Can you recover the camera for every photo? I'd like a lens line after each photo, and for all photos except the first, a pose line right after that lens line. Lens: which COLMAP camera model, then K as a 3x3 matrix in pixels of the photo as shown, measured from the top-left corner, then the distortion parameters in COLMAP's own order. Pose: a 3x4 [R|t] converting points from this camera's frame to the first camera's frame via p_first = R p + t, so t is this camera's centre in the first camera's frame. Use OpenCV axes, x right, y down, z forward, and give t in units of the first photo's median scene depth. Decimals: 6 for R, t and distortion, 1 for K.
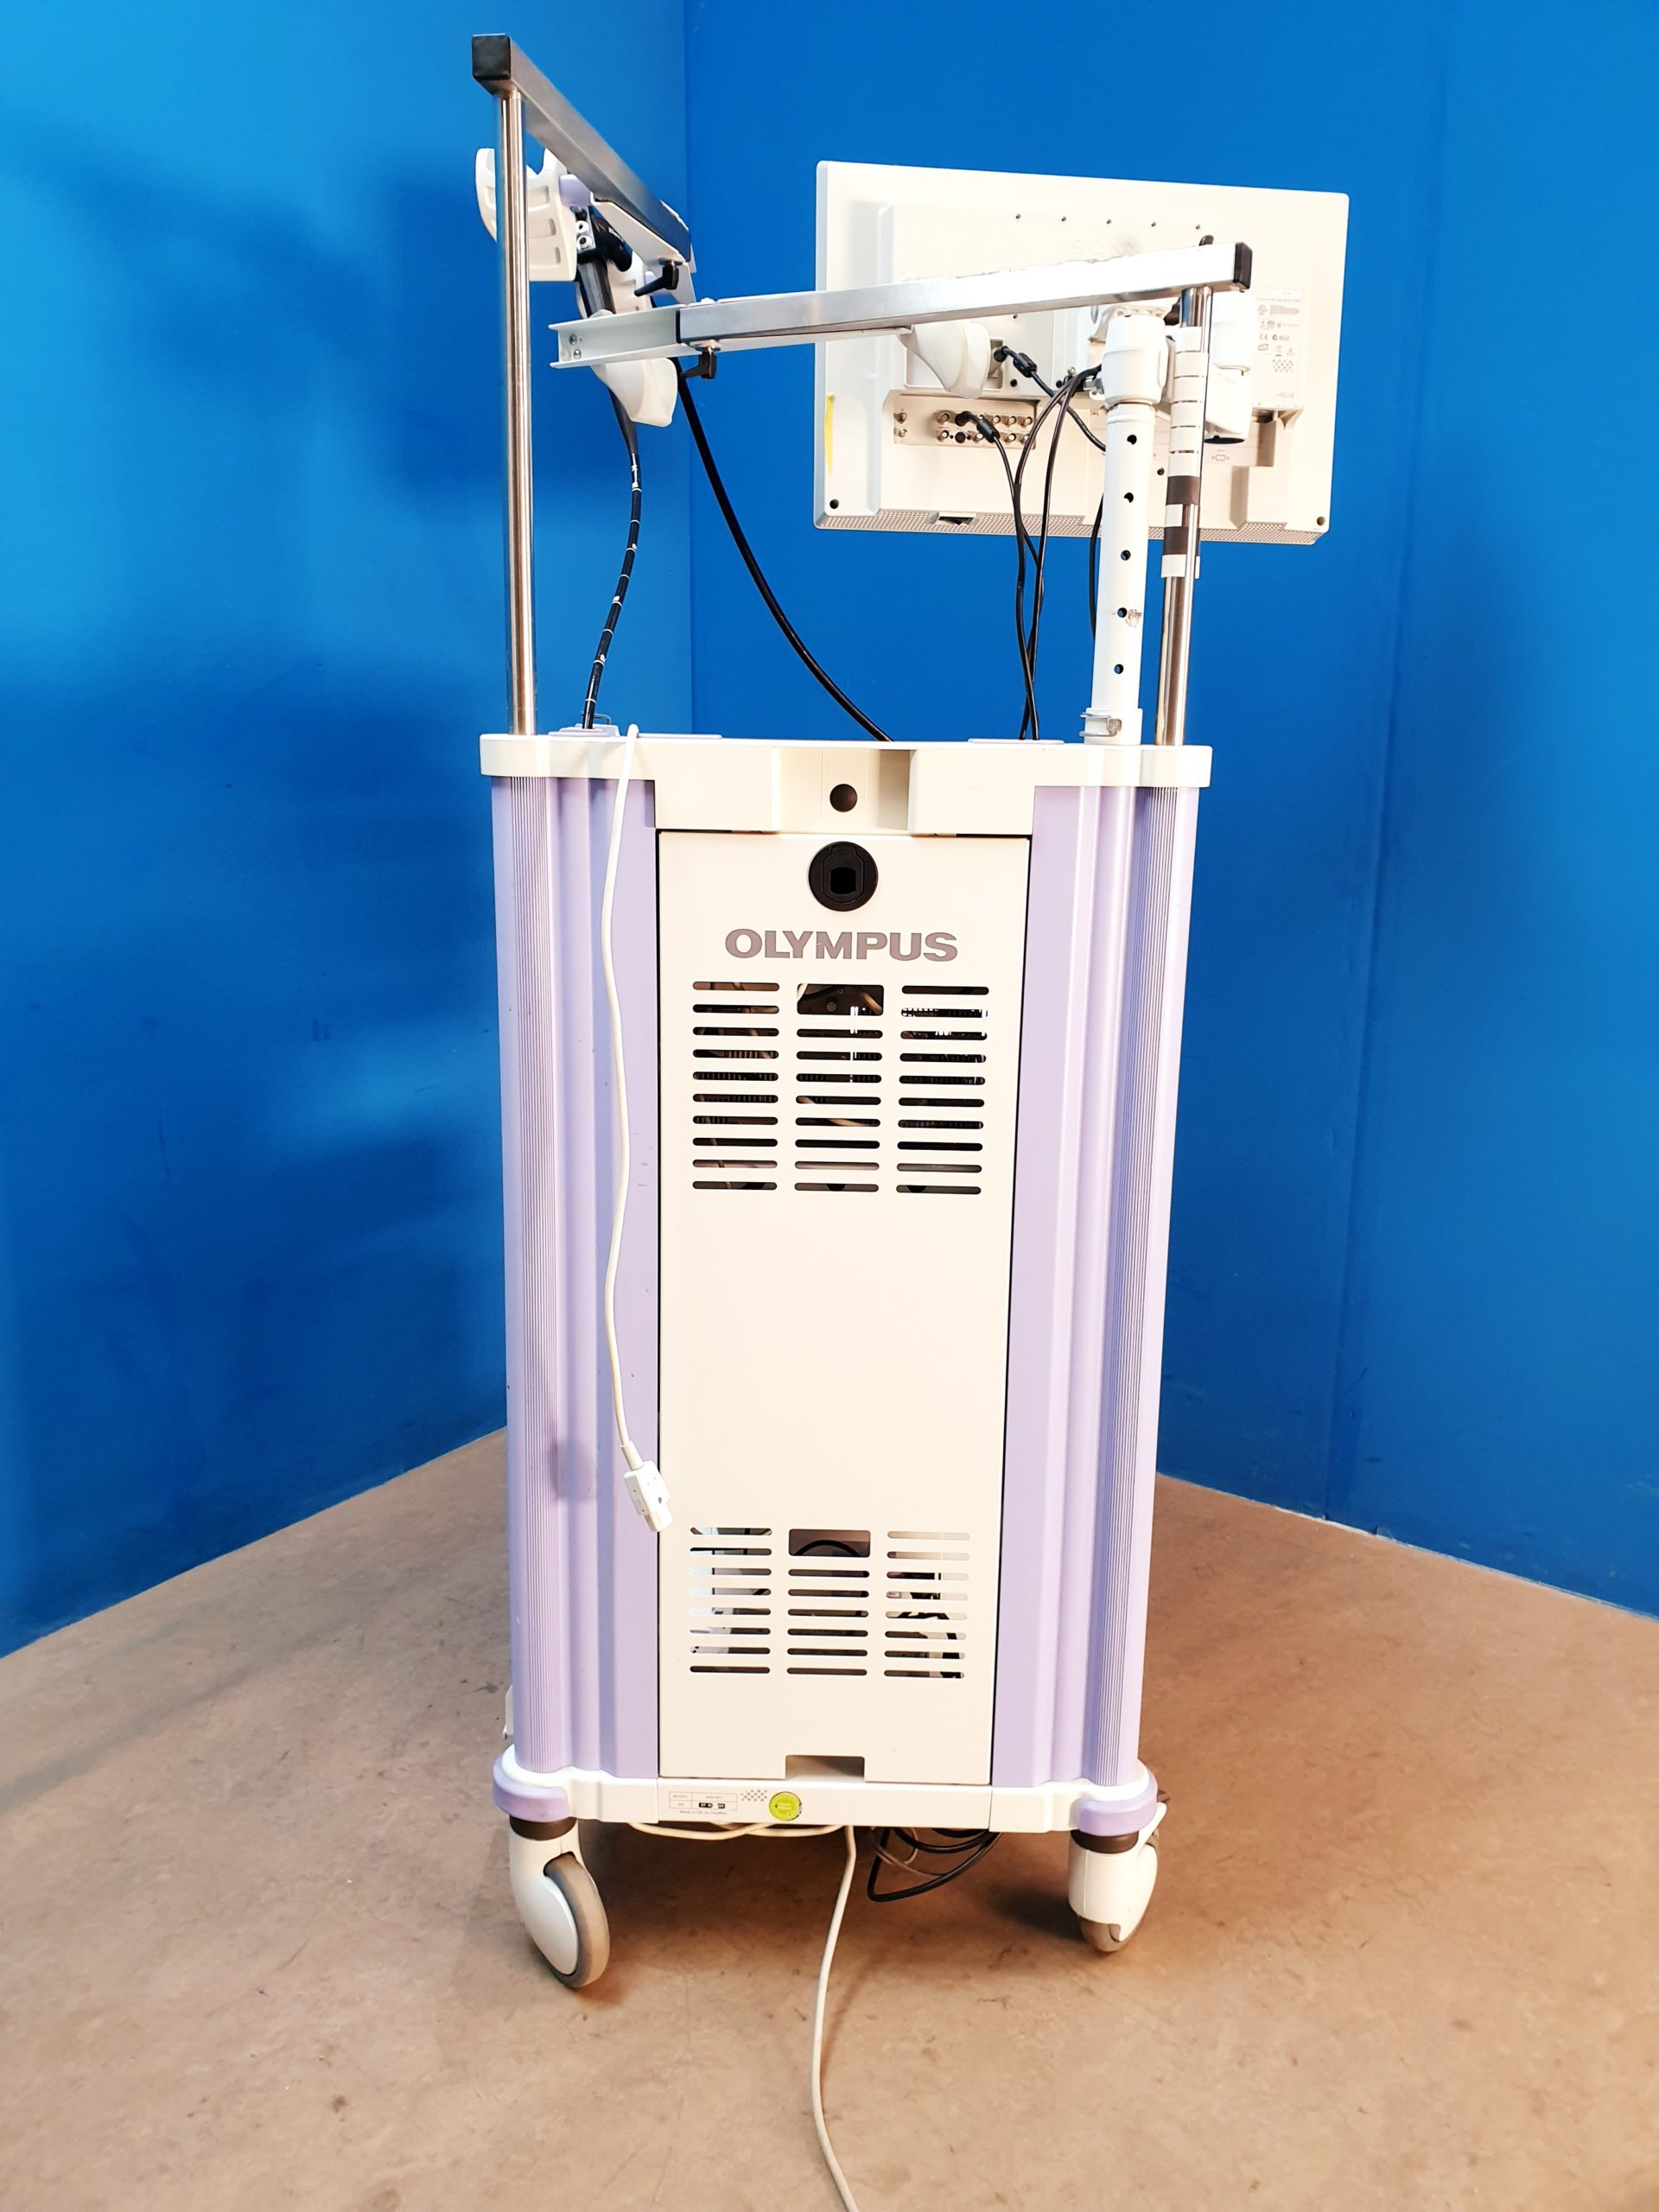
lens RADIAL K [[1682.4, 0, 805.2], [0, 1682.4, 1100.4], [0, 0, 1]] dist [-0.027615, 0.053932]
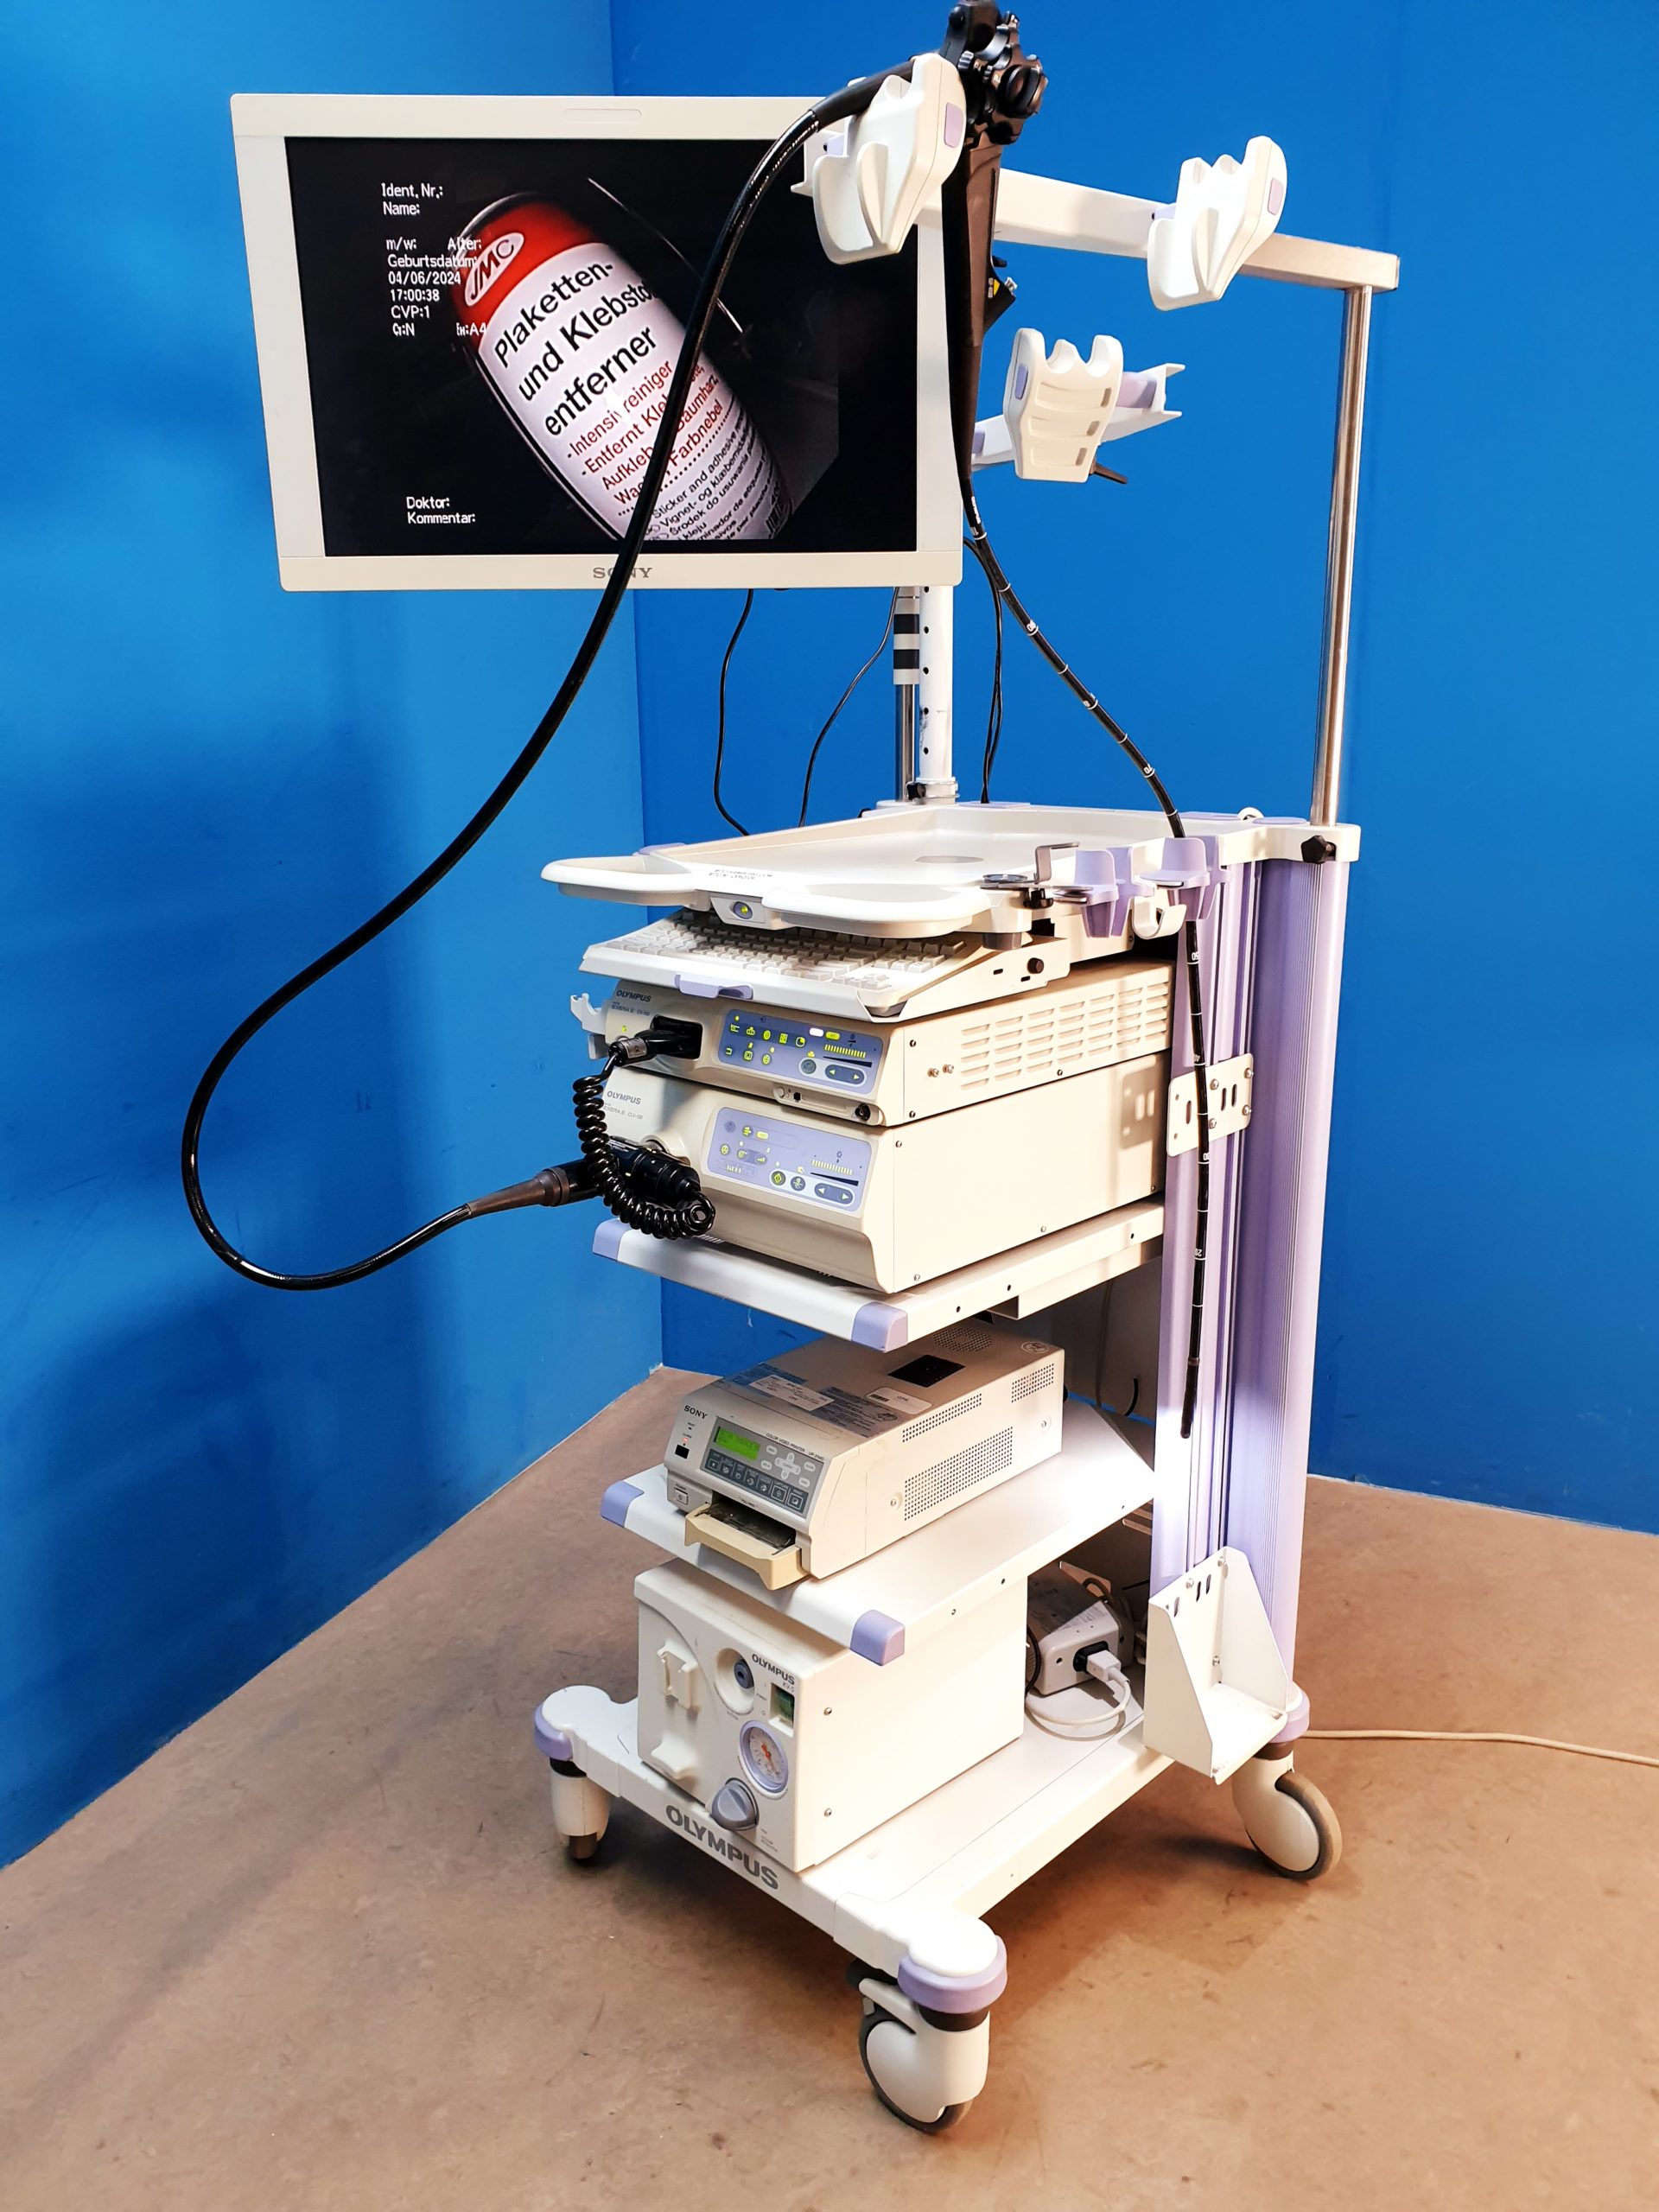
lens RADIAL K [[1682.4, 0, 805.2], [0, 1682.4, 1100.4], [0, 0, 1]] dist [-0.027615, 0.053932]
pose [[0.976614, -0.071111, 0.202899, -0.354355], [0.068585, 0.997455, 0.019461, -0.067253], [-0.203767, -0.005090, 0.979006, -0.040570]]
